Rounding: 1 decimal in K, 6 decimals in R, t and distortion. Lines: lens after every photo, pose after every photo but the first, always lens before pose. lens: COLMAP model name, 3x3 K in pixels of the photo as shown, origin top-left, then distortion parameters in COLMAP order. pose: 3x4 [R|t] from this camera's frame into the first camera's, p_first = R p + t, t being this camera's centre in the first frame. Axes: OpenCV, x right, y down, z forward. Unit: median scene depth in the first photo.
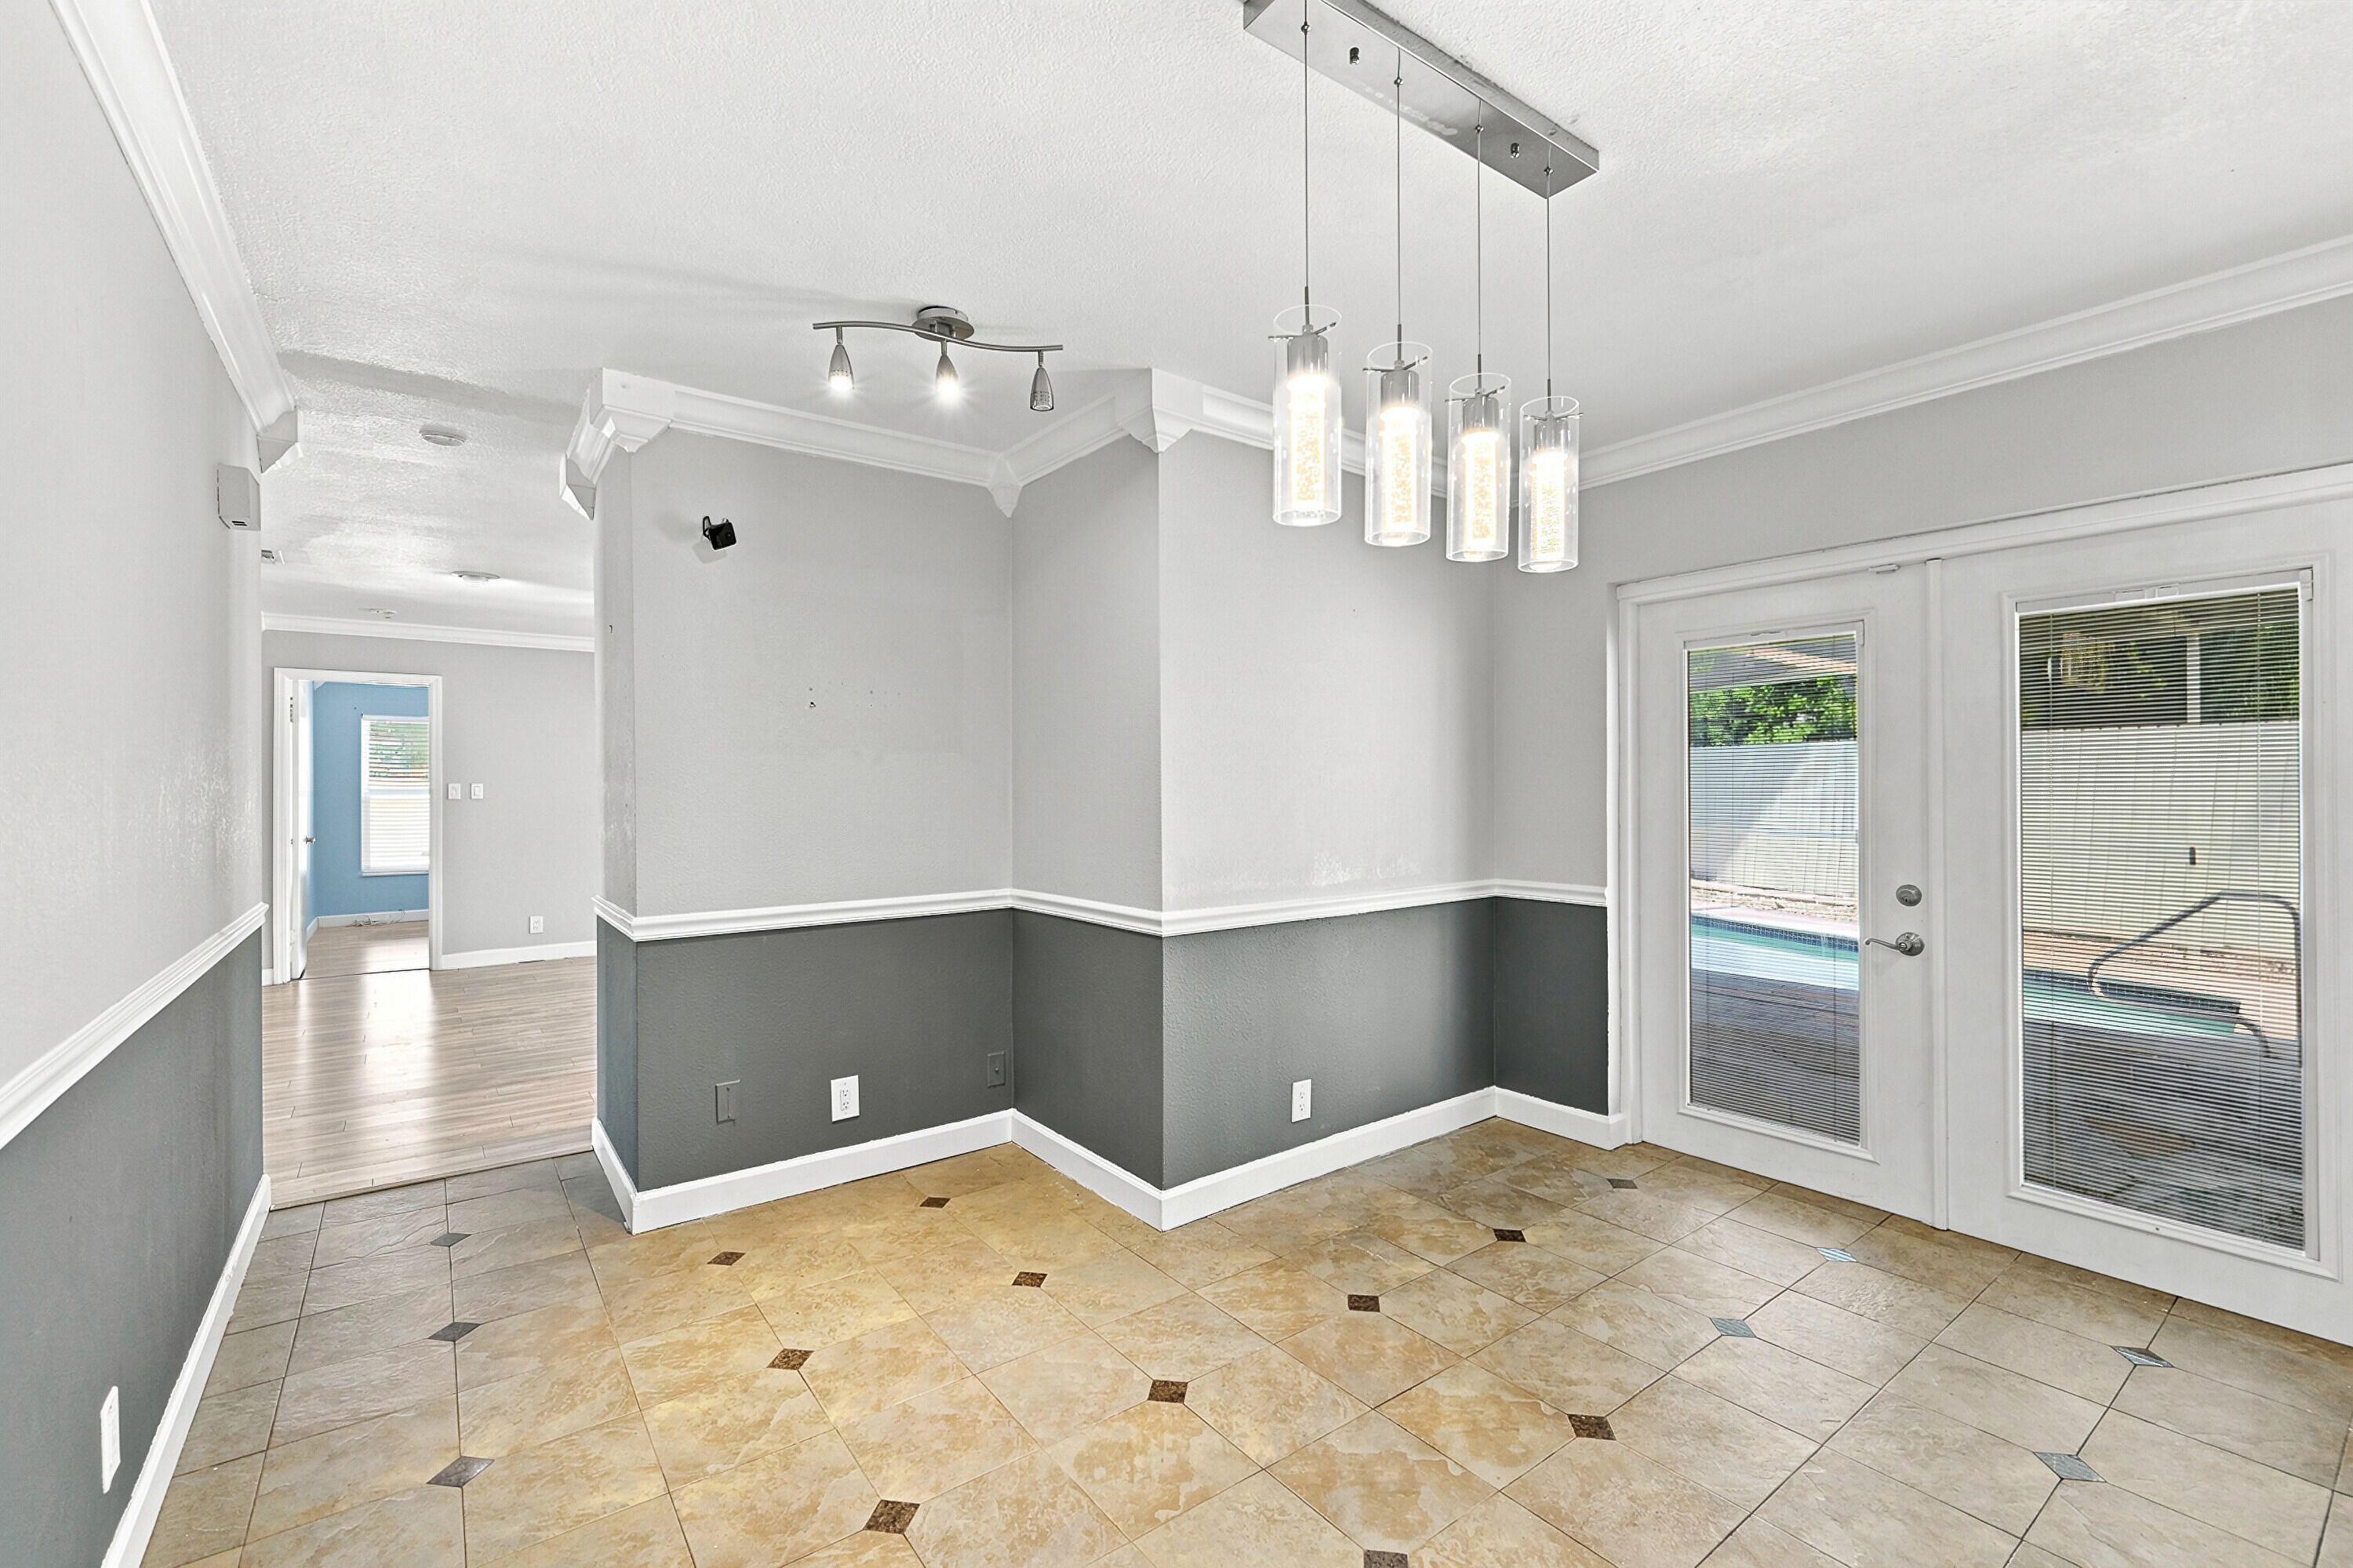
lens RADIAL K [[996.4, 0, 1170.7], [0, 996.4, 785.1], [0, 0, 1]] dist [0.000589, 0.000022]
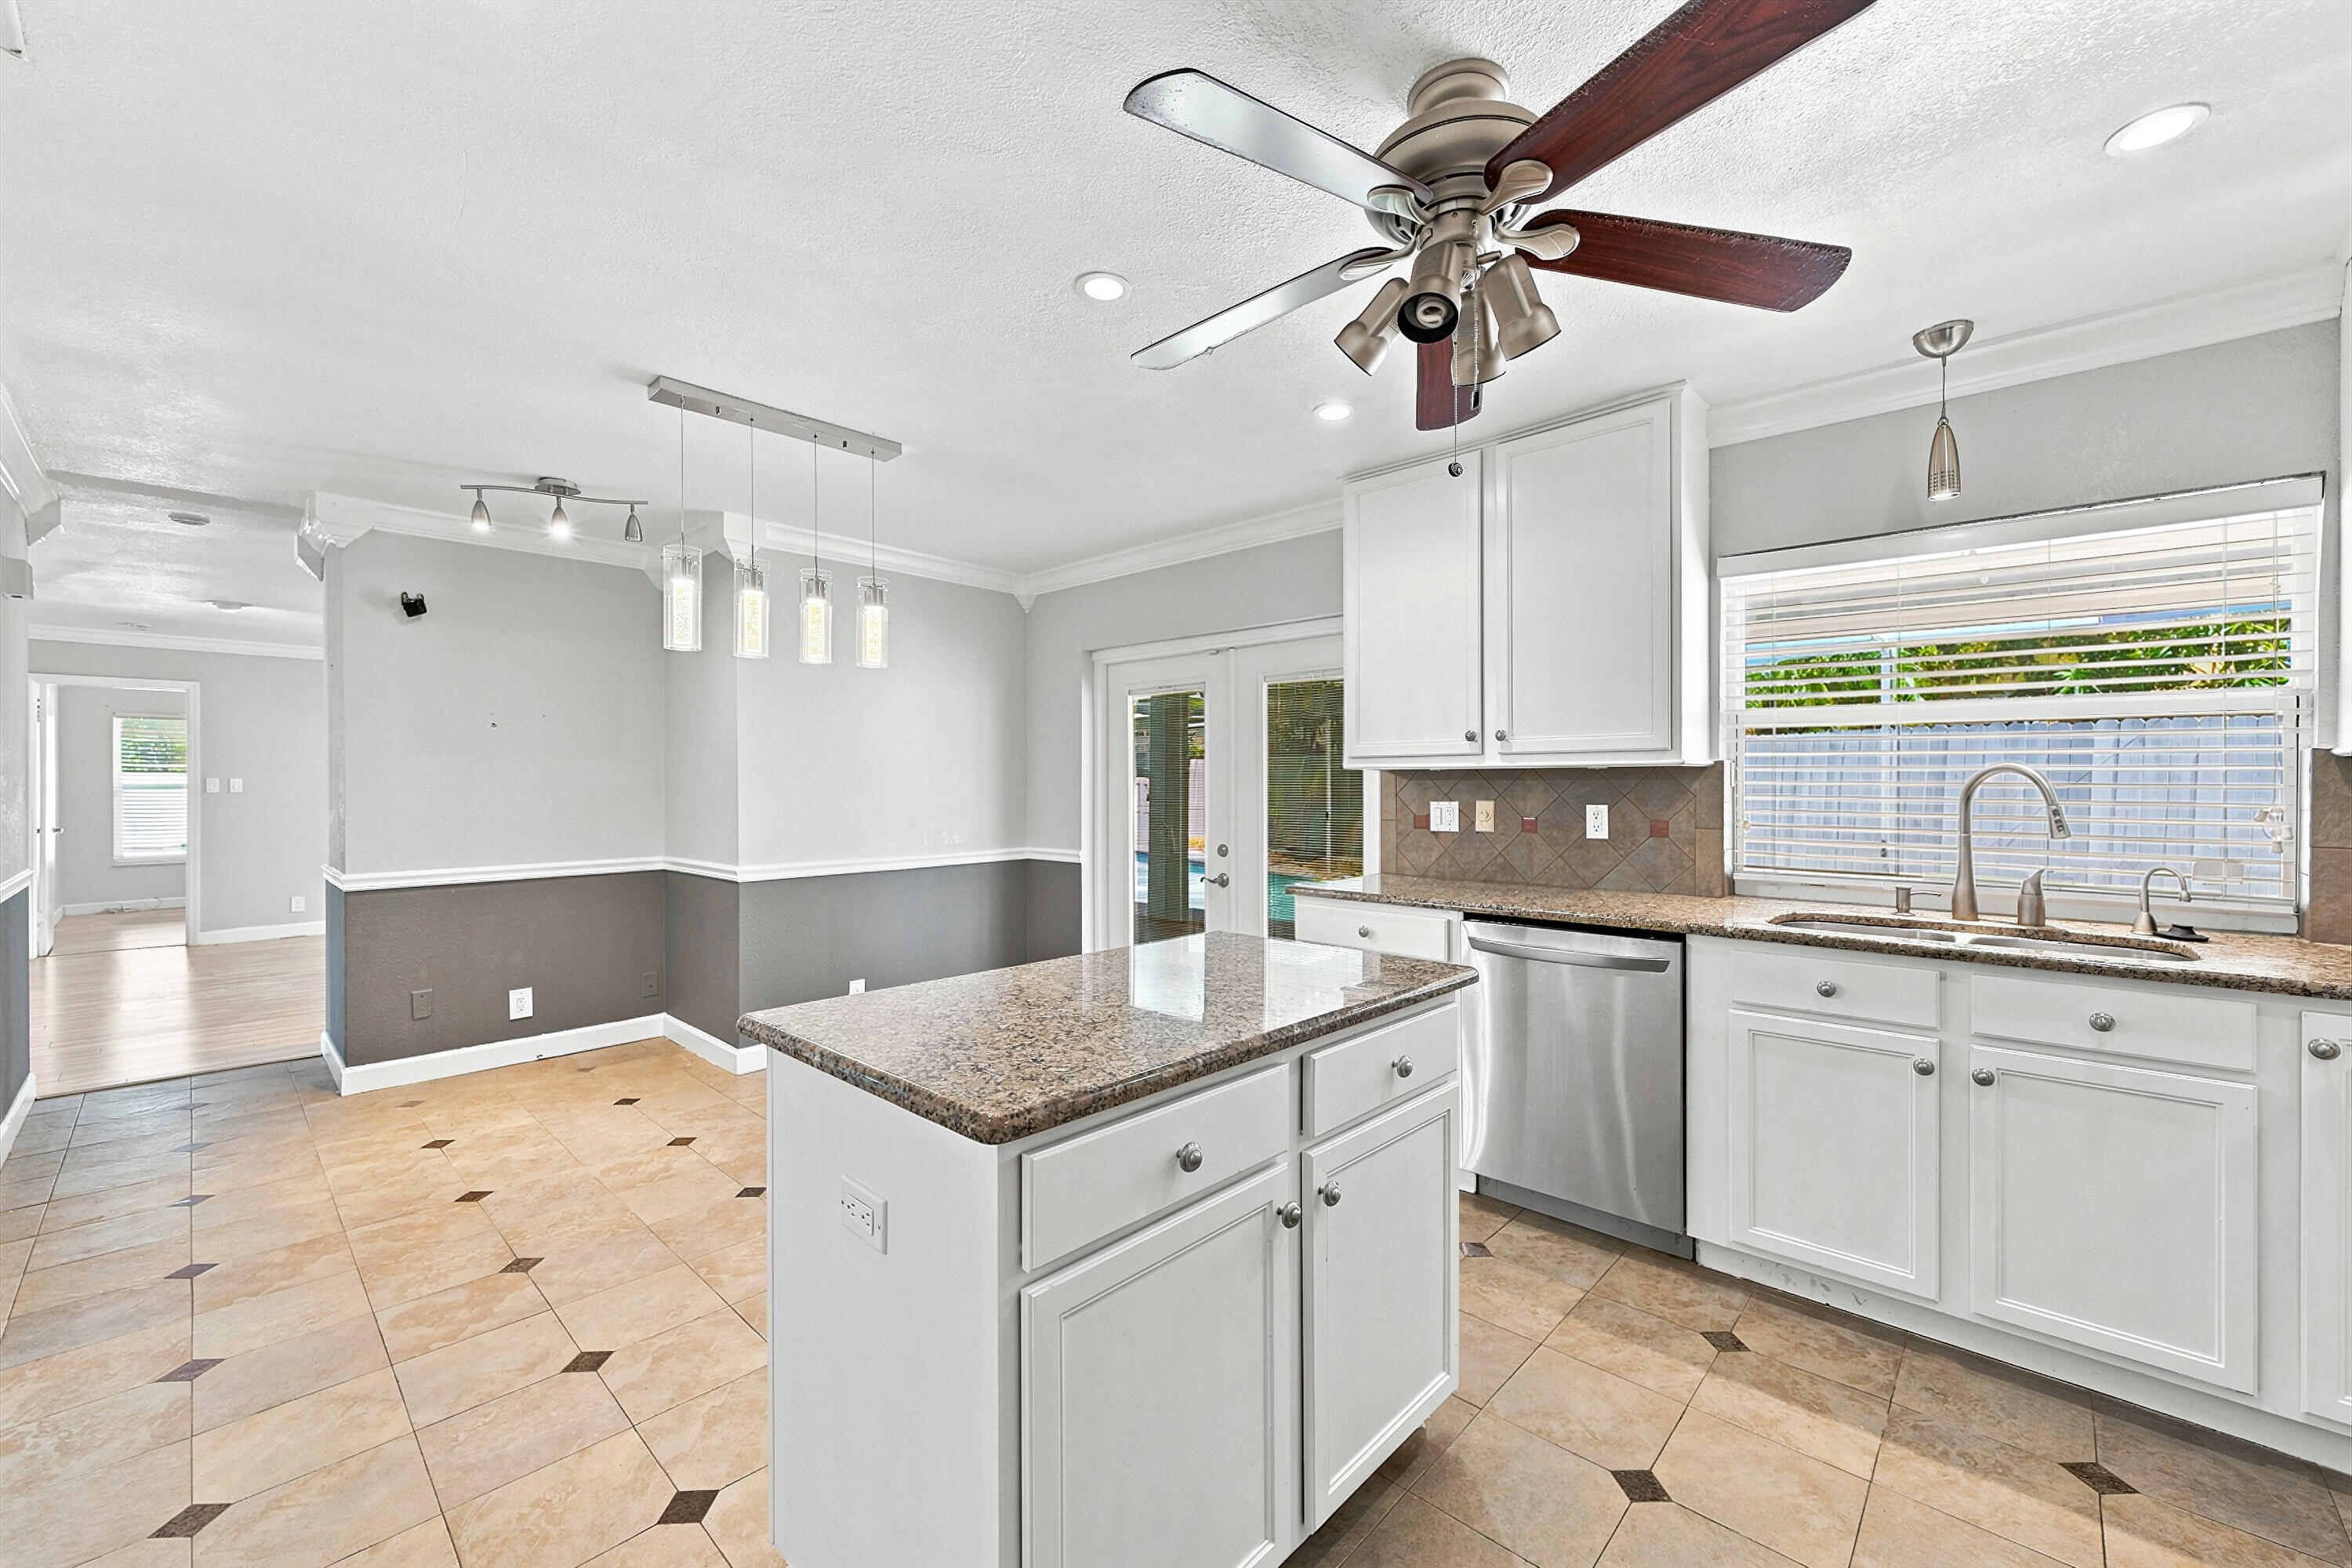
lens RADIAL K [[927.9, 0, 1170.3], [0, 927.9, 783.6], [0, 0, 1]] dist [-0.002400, 0.001066]
pose [[0.985401, 0.002432, 0.170231, 0.392080], [-0.002873, 0.999993, 0.002341, -0.003236], [-0.170224, -0.002796, 0.985401, -0.495076]]
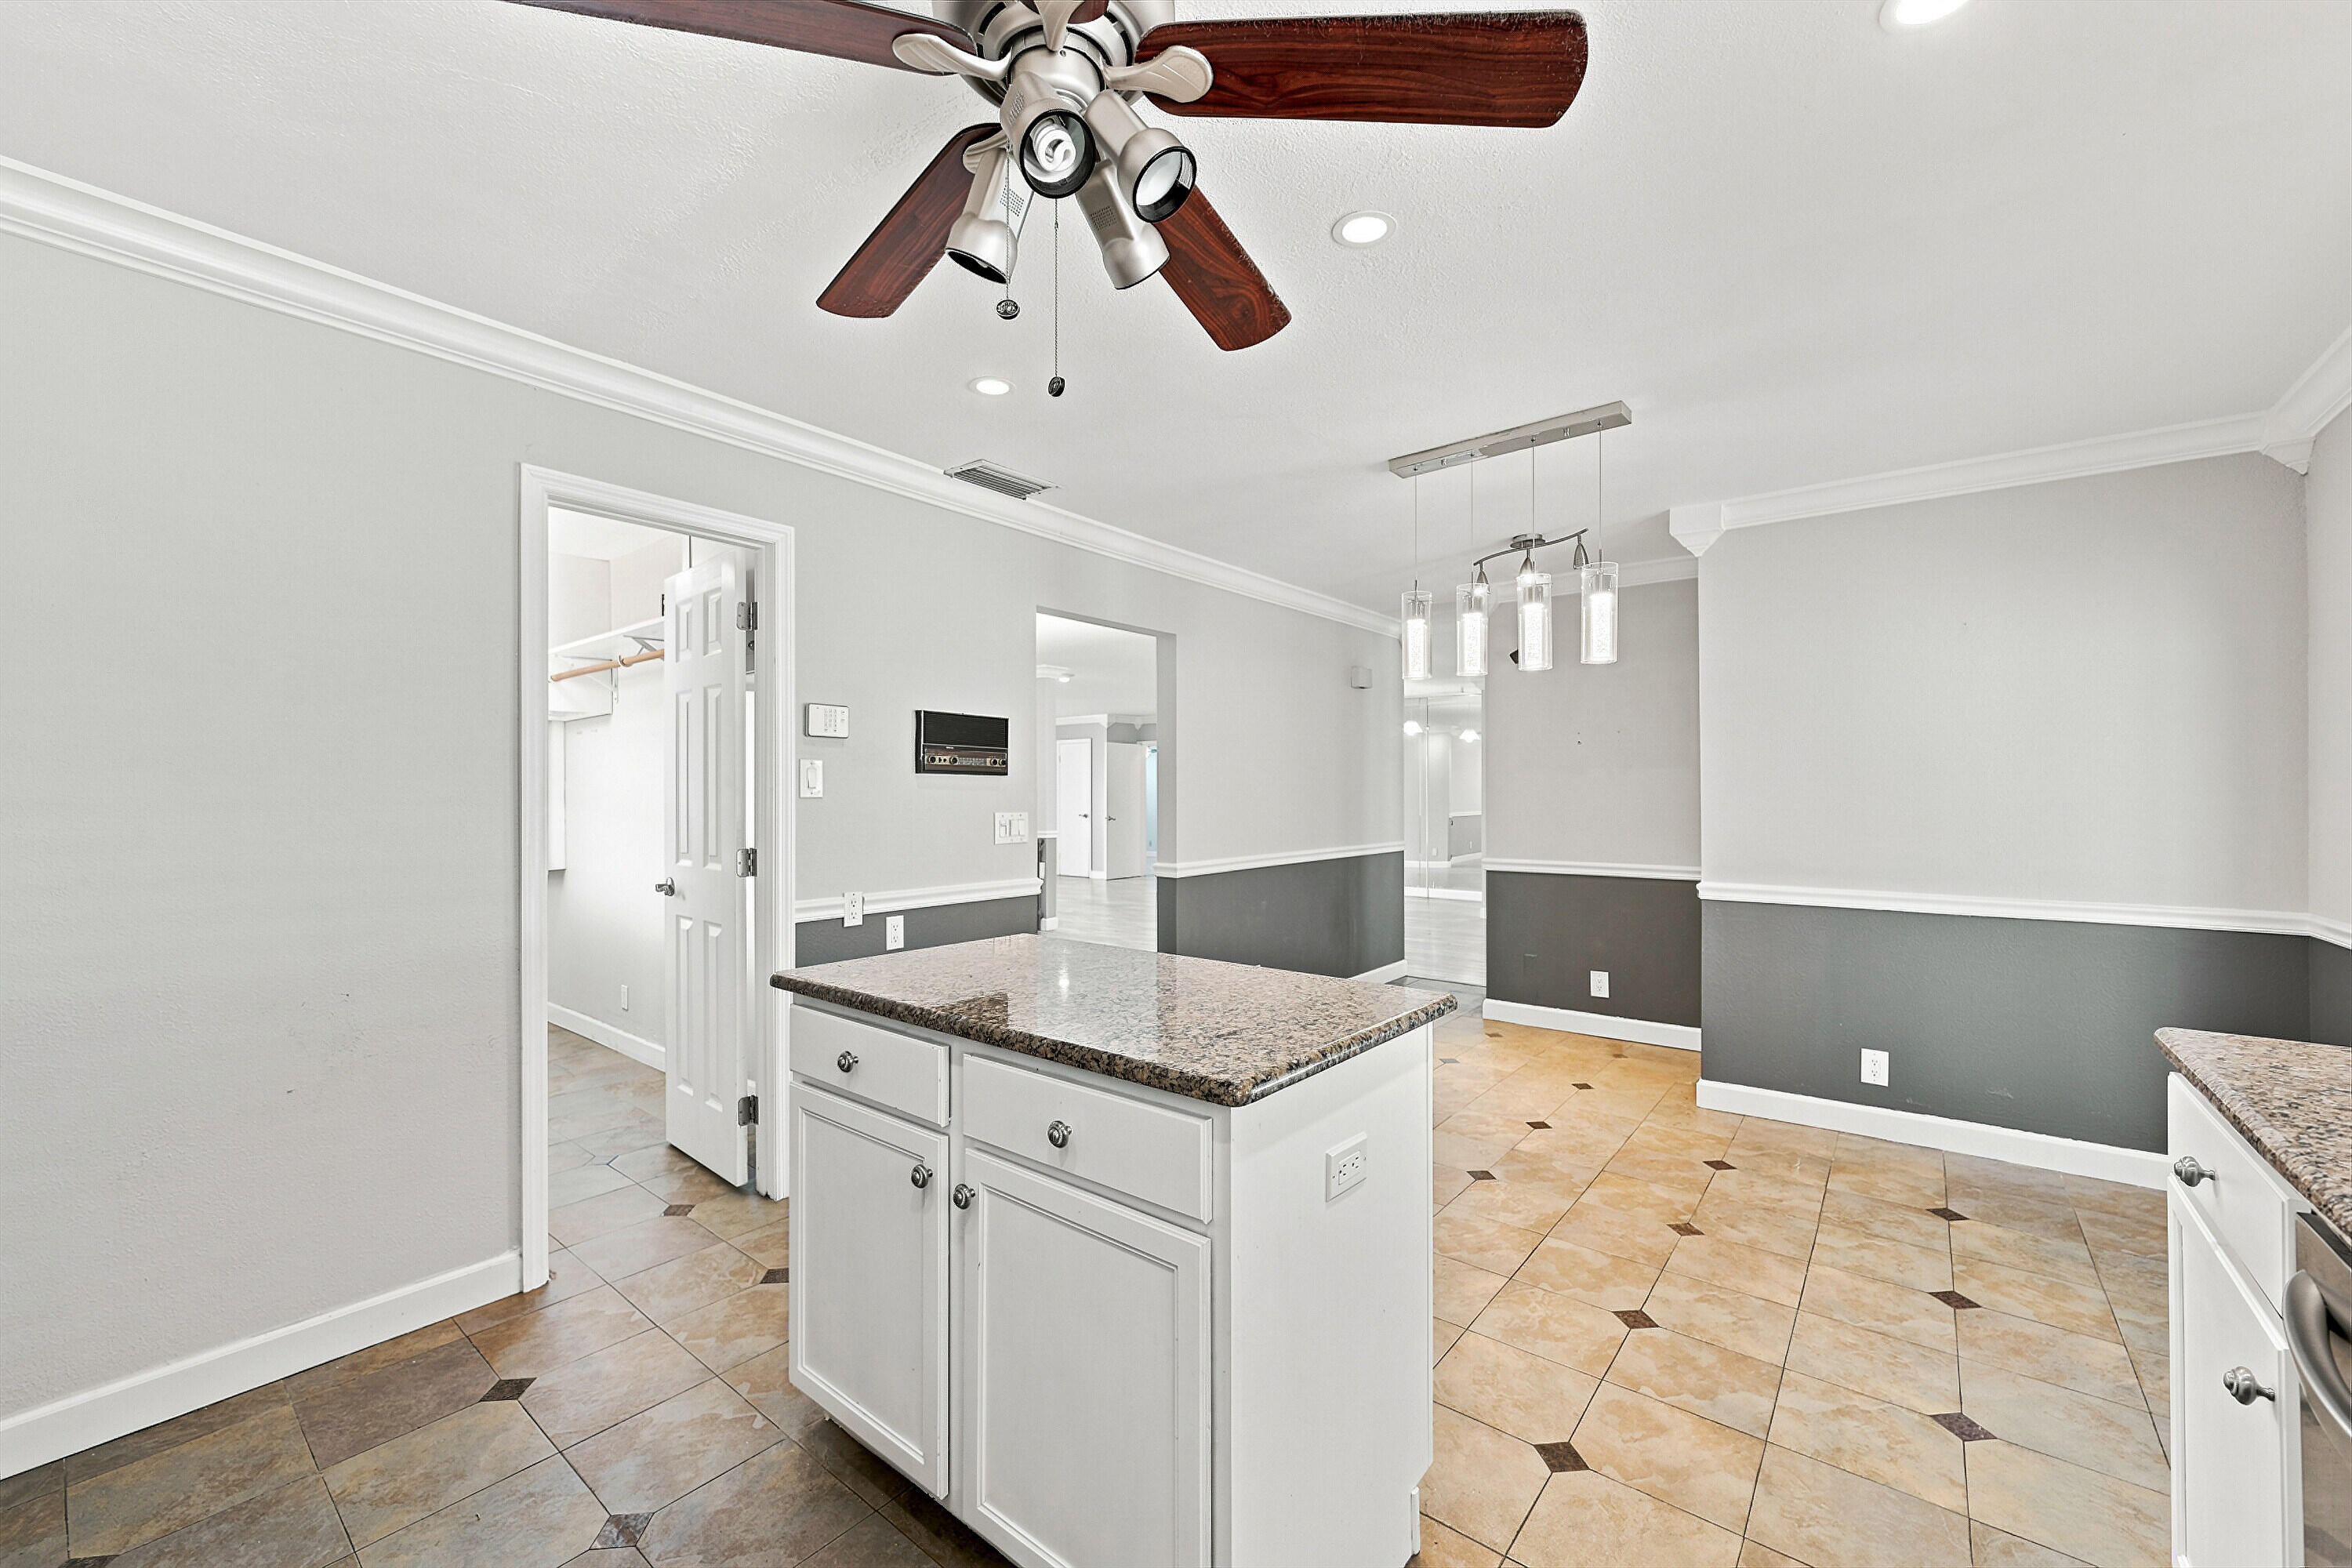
lens RADIAL K [[927.9, 0, 1169.6], [0, 927.9, 791.7], [0, 0, 1]] dist [-0.002400, 0.001066]
pose [[0.245046, 0.004037, -0.969503, 1.061076], [0.000952, 0.999990, 0.004405, -0.006422], [0.969511, -0.002002, 0.245039, -0.049808]]
